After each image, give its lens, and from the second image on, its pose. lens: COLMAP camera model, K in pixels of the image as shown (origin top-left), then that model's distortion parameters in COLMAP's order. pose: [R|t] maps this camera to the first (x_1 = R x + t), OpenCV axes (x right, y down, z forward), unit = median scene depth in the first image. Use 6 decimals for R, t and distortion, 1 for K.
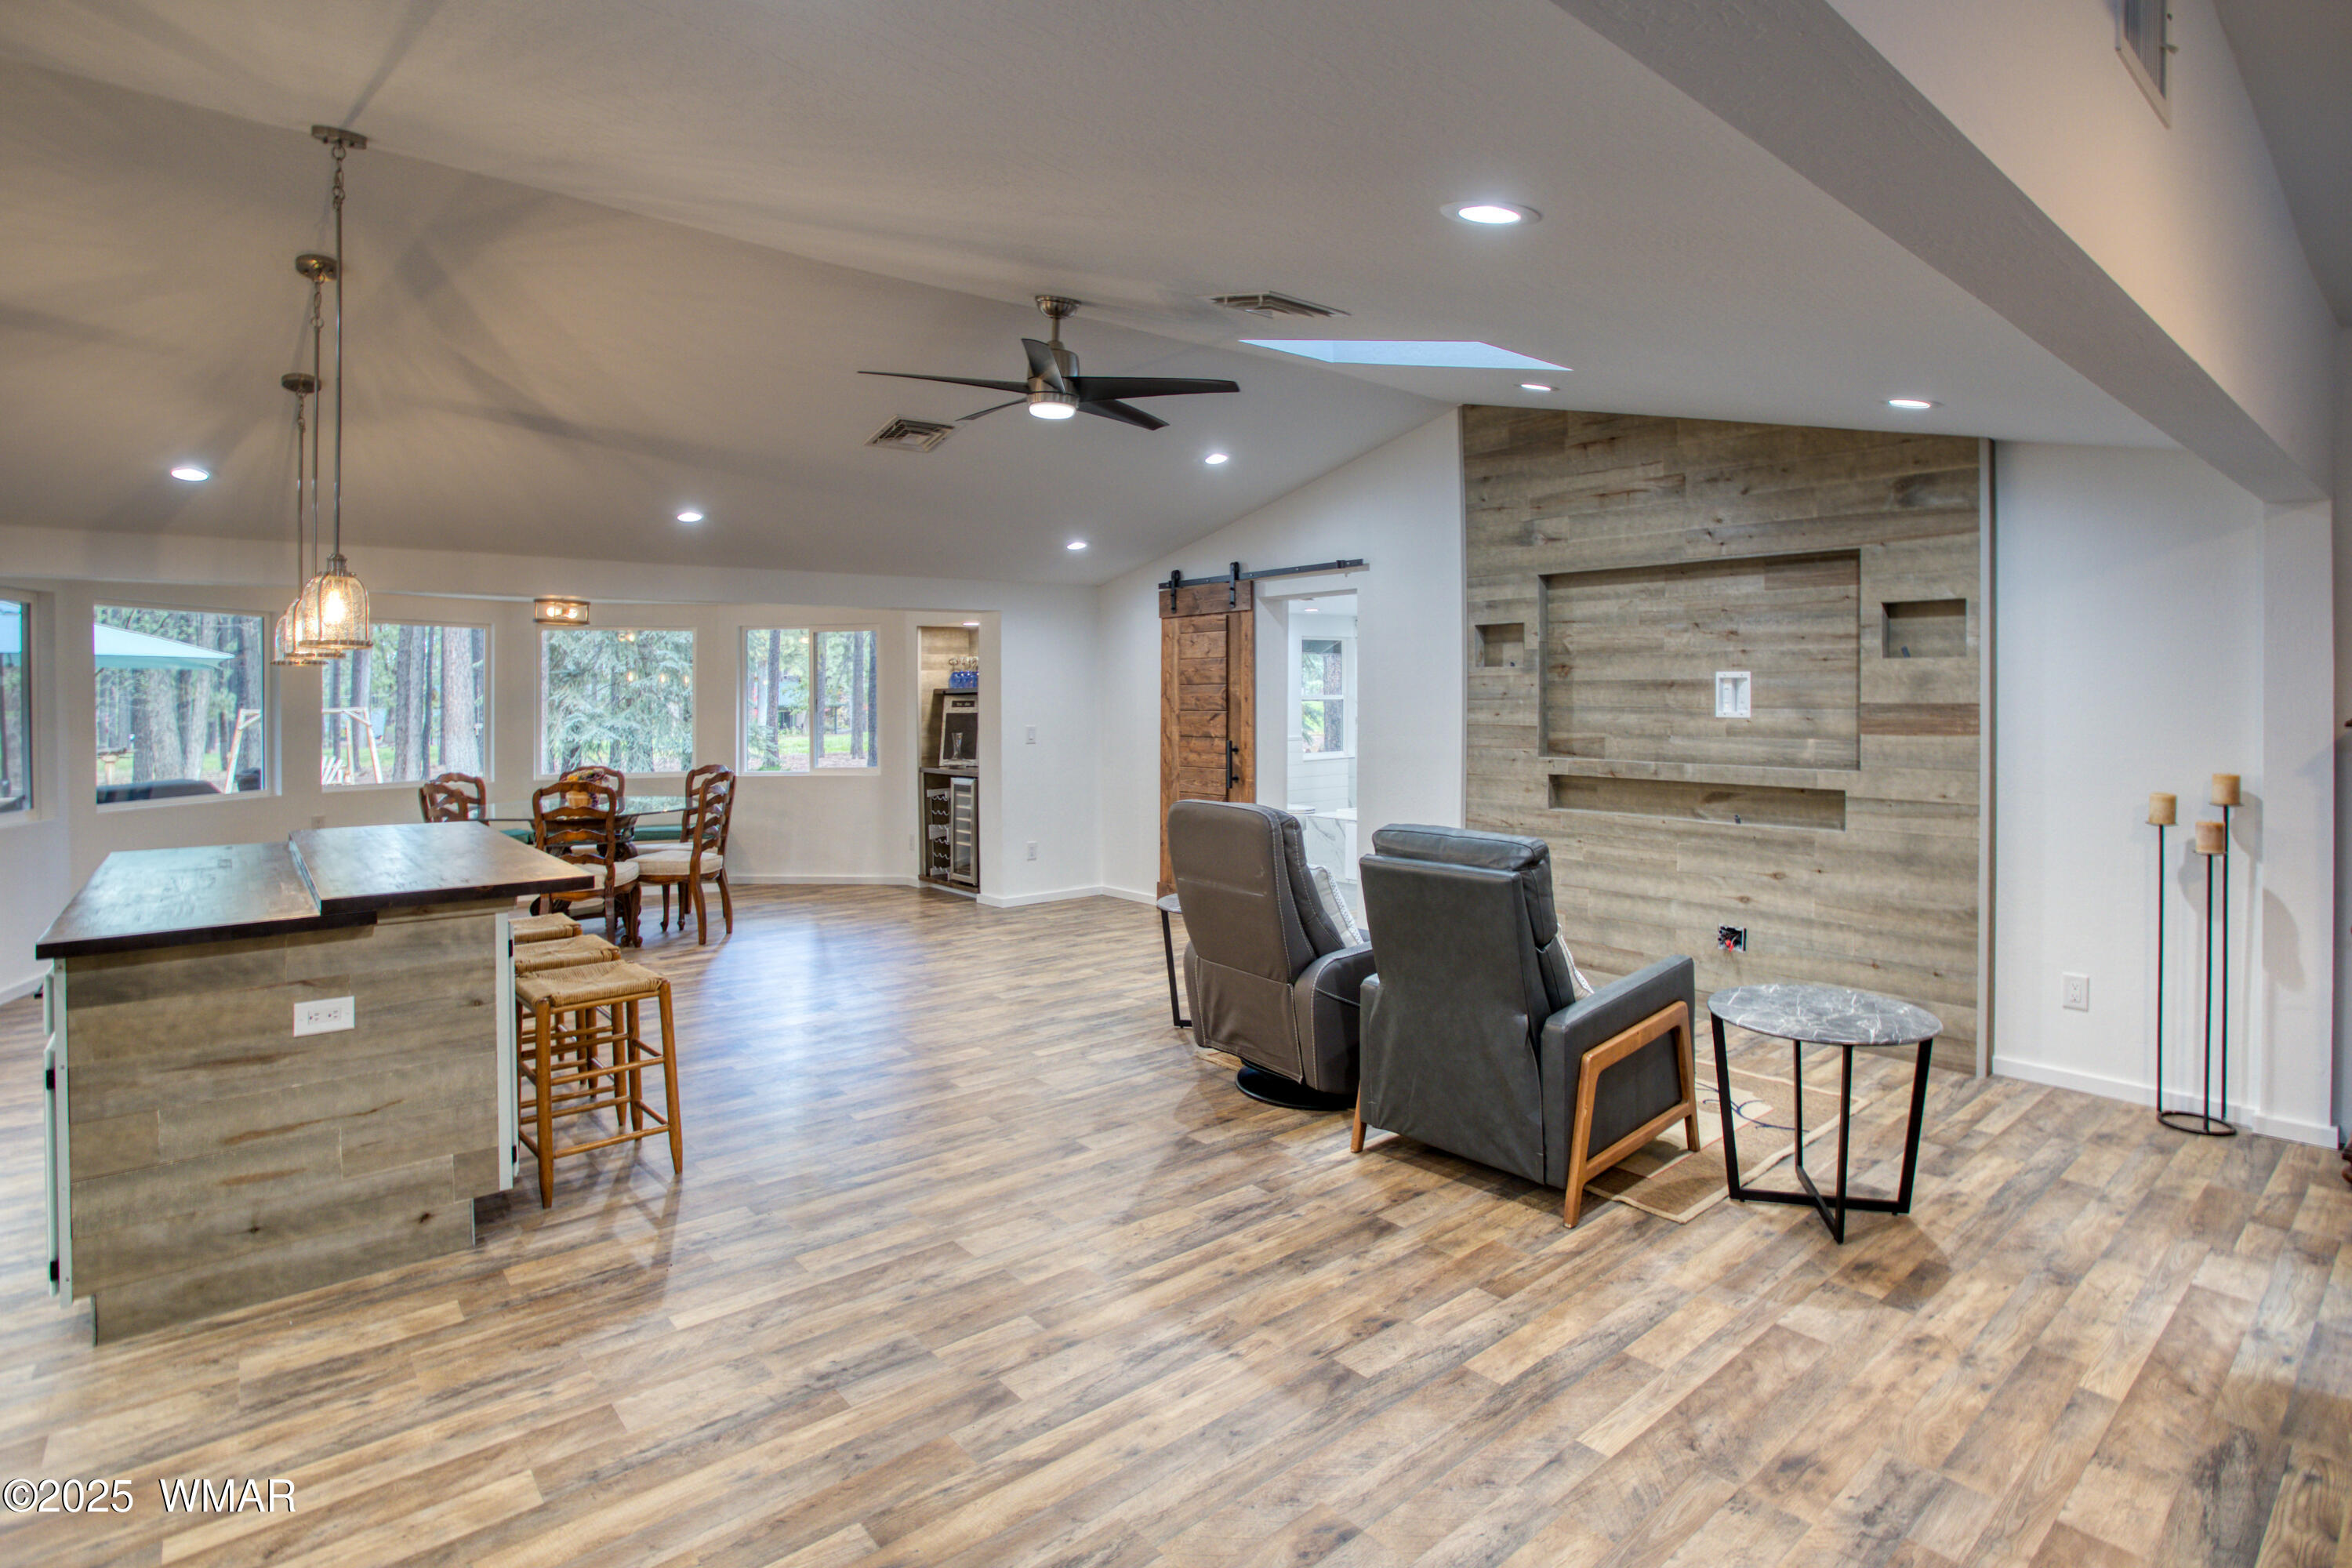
lens RADIAL K [[1132.1, 0, 1192.0], [0, 1132.1, 695.0], [0, 0, 1]] dist [-0.046056, 0.010358]
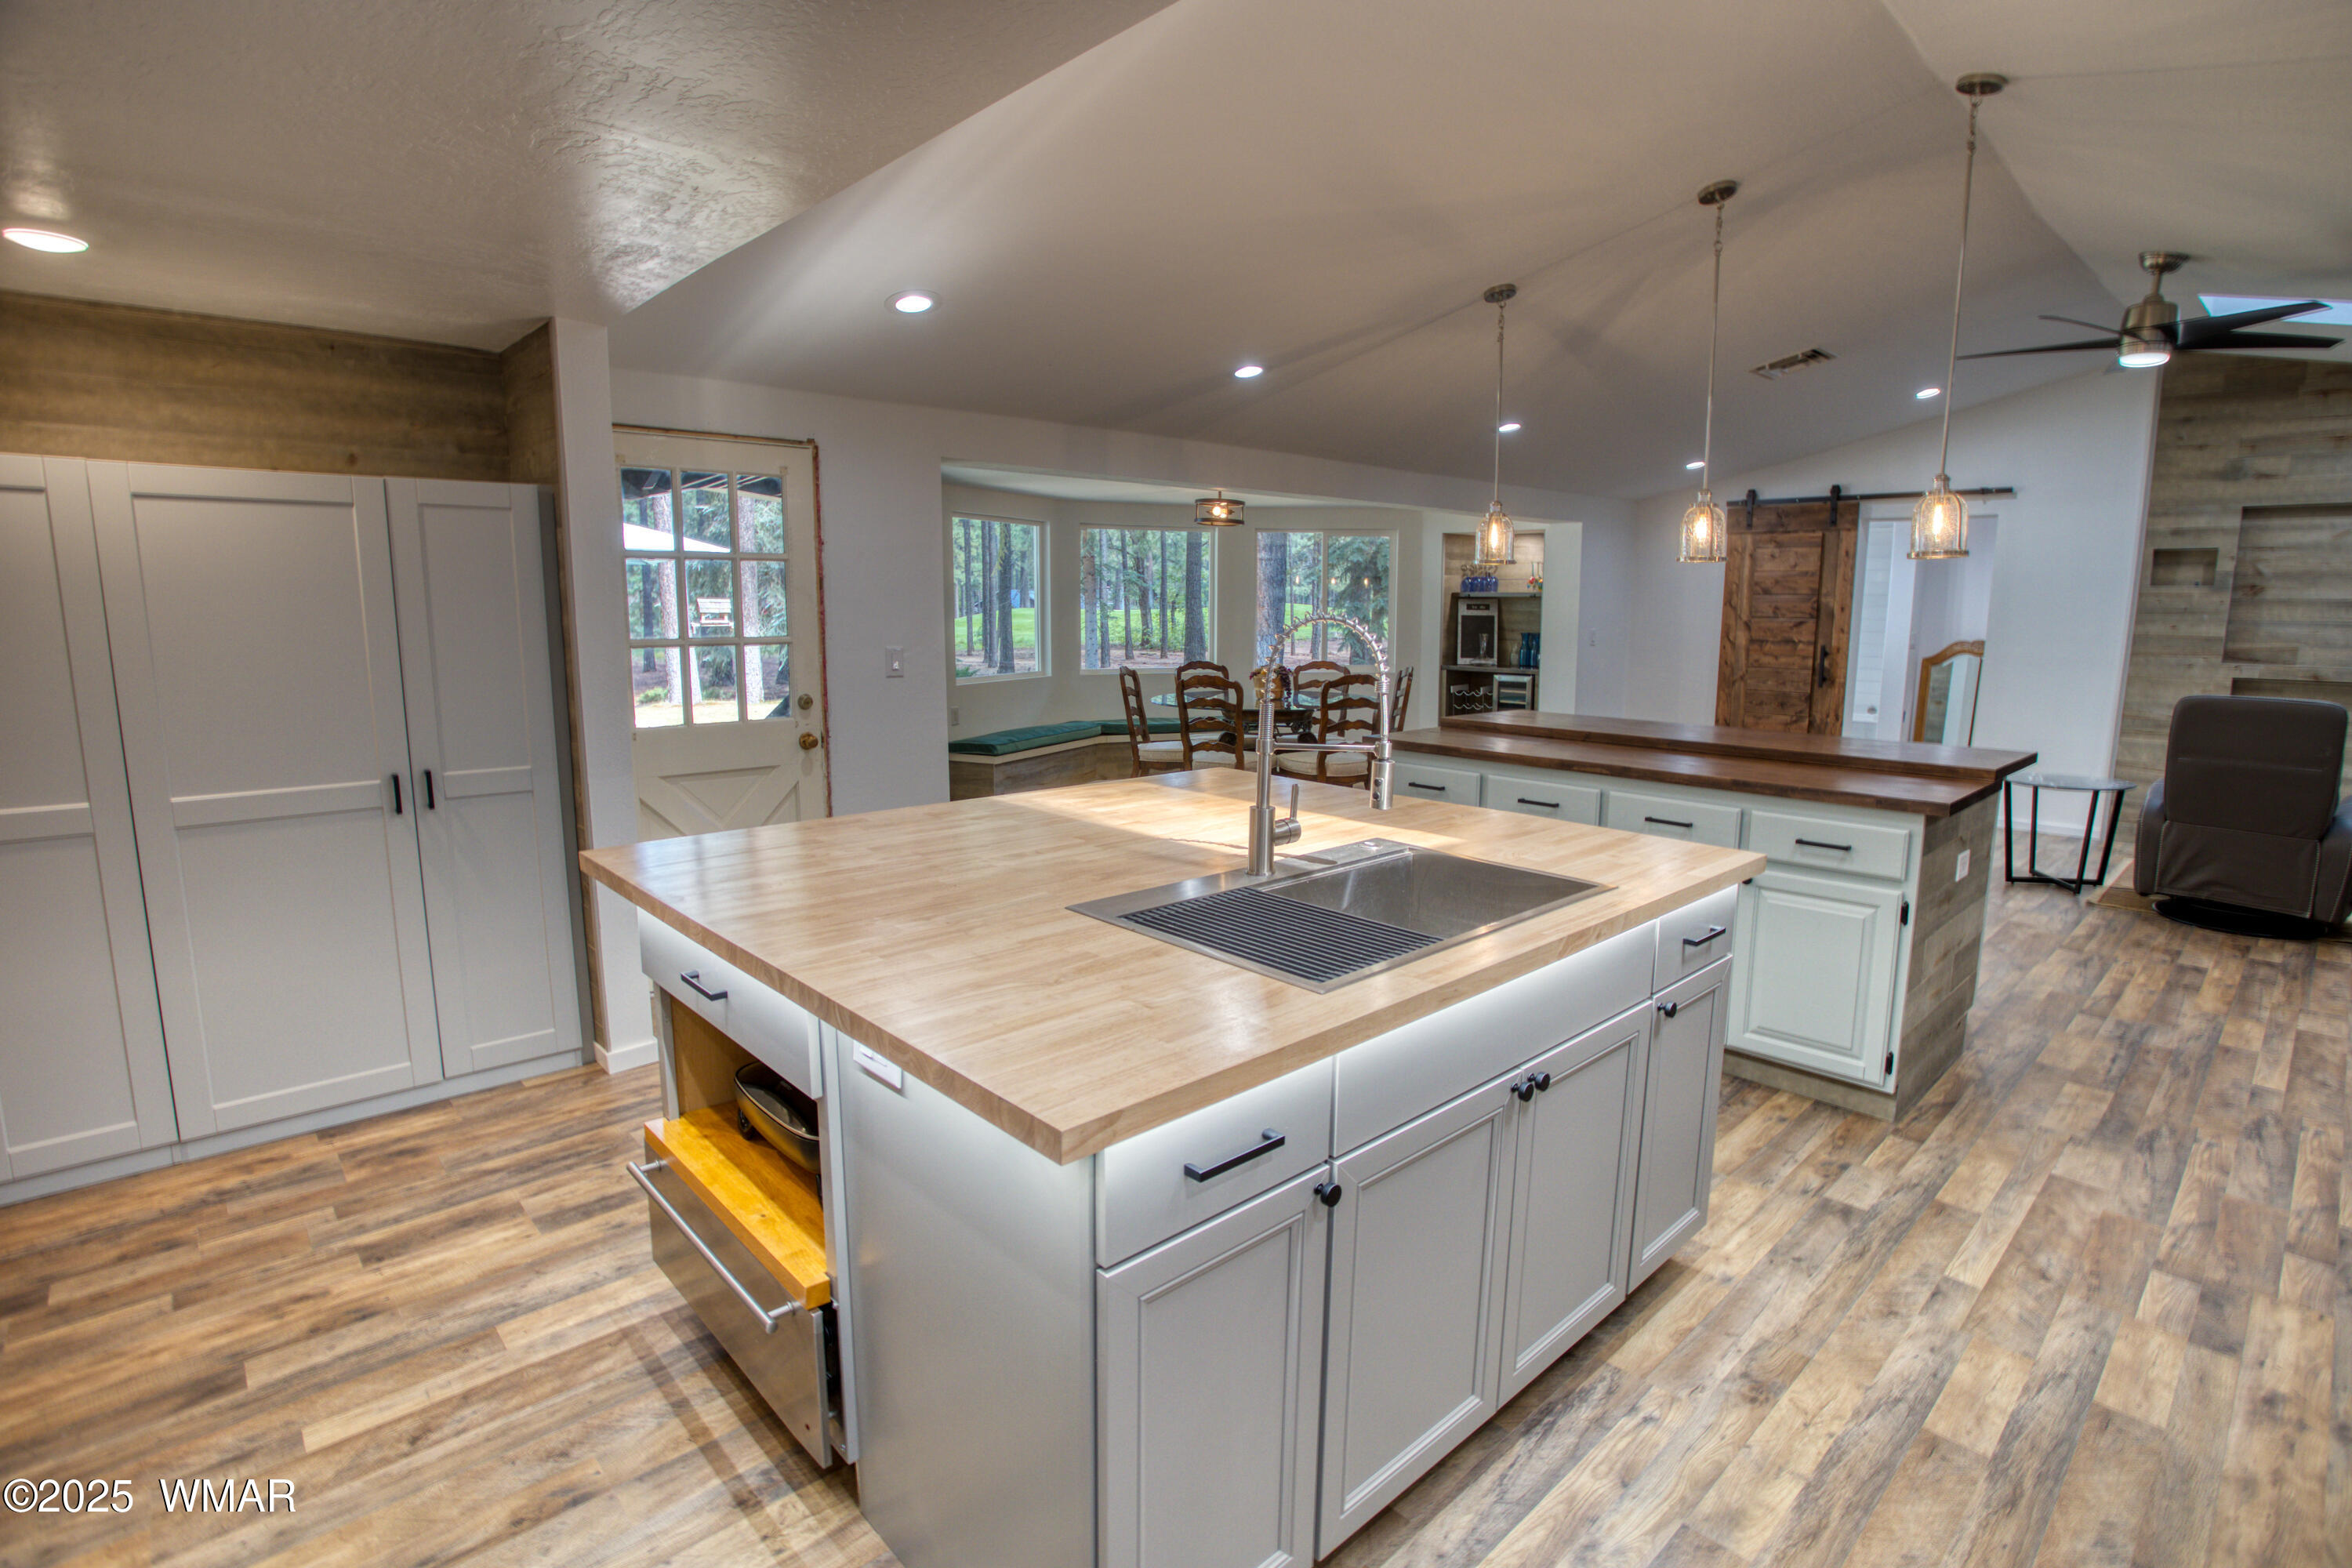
lens RADIAL K [[1132.1, 0, 1204.3], [0, 1132.1, 658.8], [0, 0, 1]] dist [-0.046056, 0.010358]
pose [[0.998399, 0.015161, 0.054497, -0.595928], [-0.017830, 0.998648, 0.048832, 0.009615], [-0.053683, -0.049726, 0.997319, -0.058659]]
